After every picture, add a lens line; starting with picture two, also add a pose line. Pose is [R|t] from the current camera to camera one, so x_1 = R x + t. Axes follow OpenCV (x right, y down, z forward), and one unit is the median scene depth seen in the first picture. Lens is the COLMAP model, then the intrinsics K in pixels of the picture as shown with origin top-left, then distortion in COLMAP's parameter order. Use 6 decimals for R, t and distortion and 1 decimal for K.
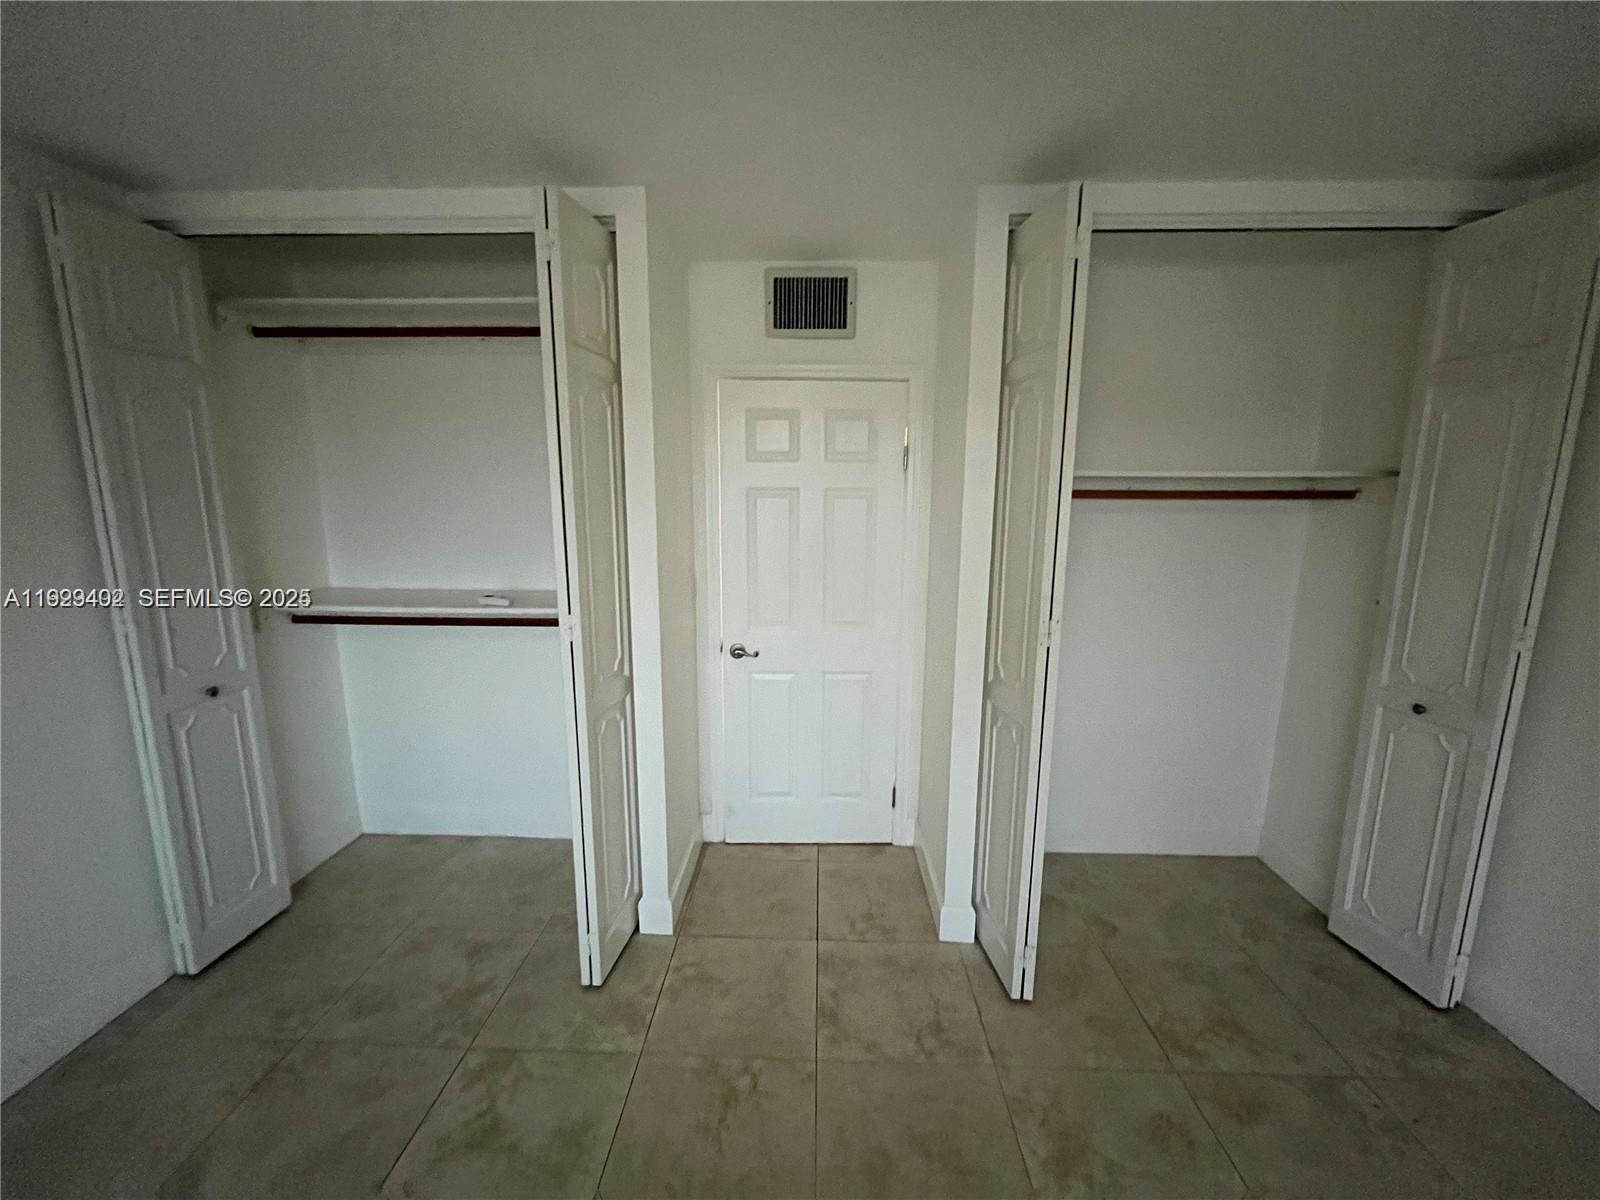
lens RADIAL K [[641.8, 0, 799.3], [0, 641.8, 607.4], [0, 0, 1]] dist [-0.003488, -0.000008]
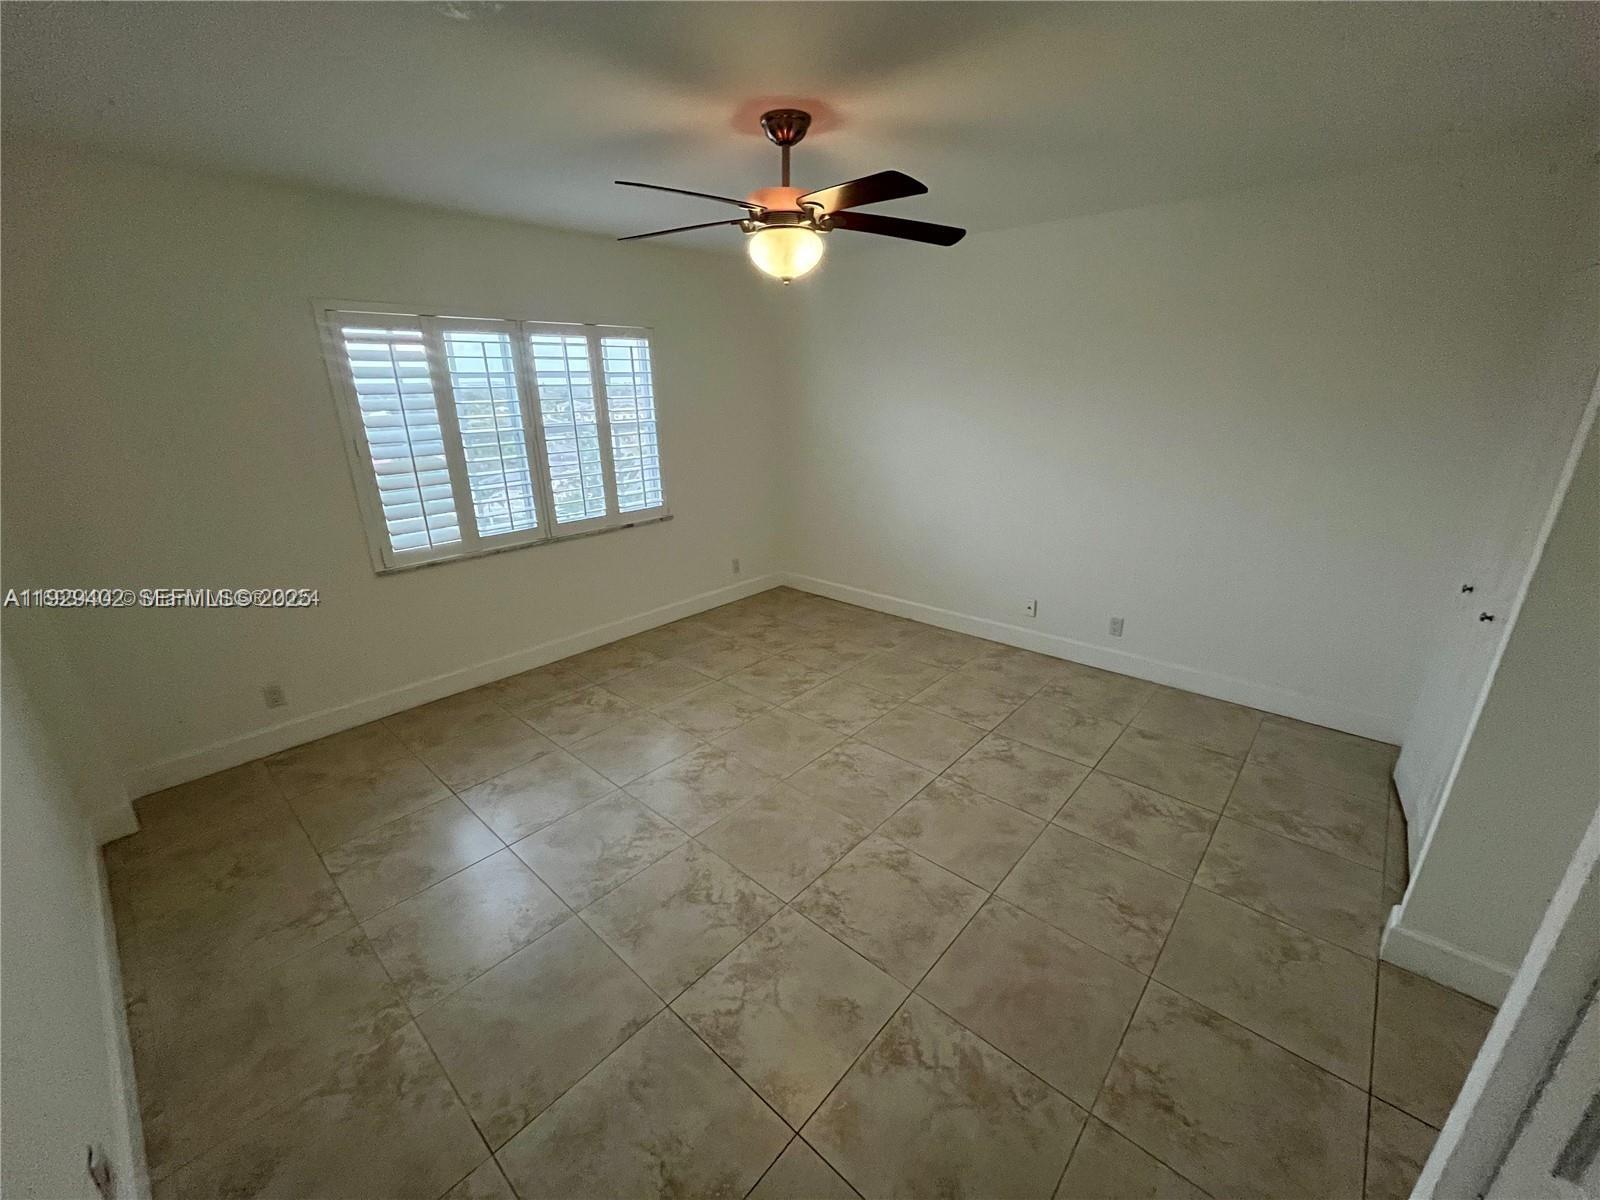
lens RADIAL K [[641.8, 0, 799.3], [0, 641.8, 607.4], [0, 0, 1]] dist [-0.003488, -0.000008]
pose [[-0.642805, 0.252259, -0.723303, 0.729974], [-0.134962, 0.892158, 0.431090, -0.145254], [0.754047, 0.374725, -0.539439, 0.667453]]
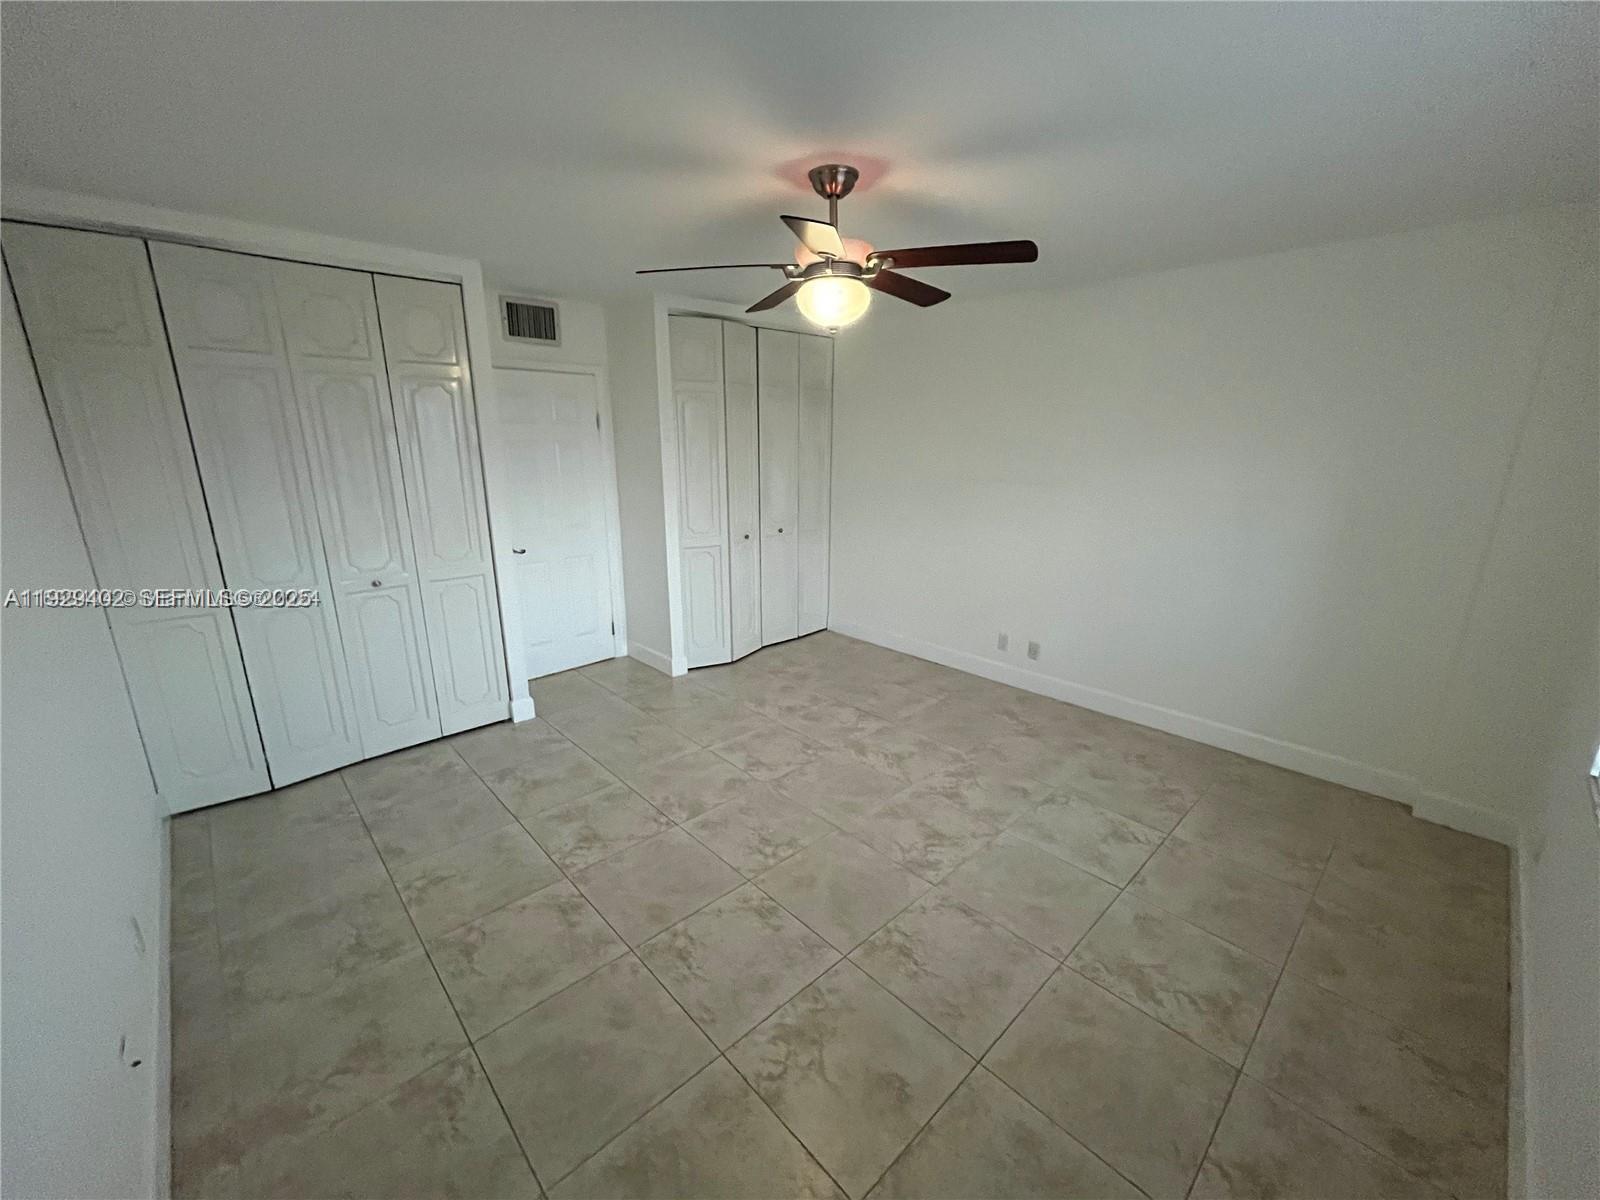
lens RADIAL K [[641.8, 0, 799.3], [0, 641.8, 607.4], [0, 0, 1]] dist [-0.003488, -0.000008]
pose [[0.704742, -0.196369, 0.681746, -0.744850], [0.133181, 0.980466, 0.144738, 0.080540], [-0.696851, -0.011207, 0.717128, -0.617057]]
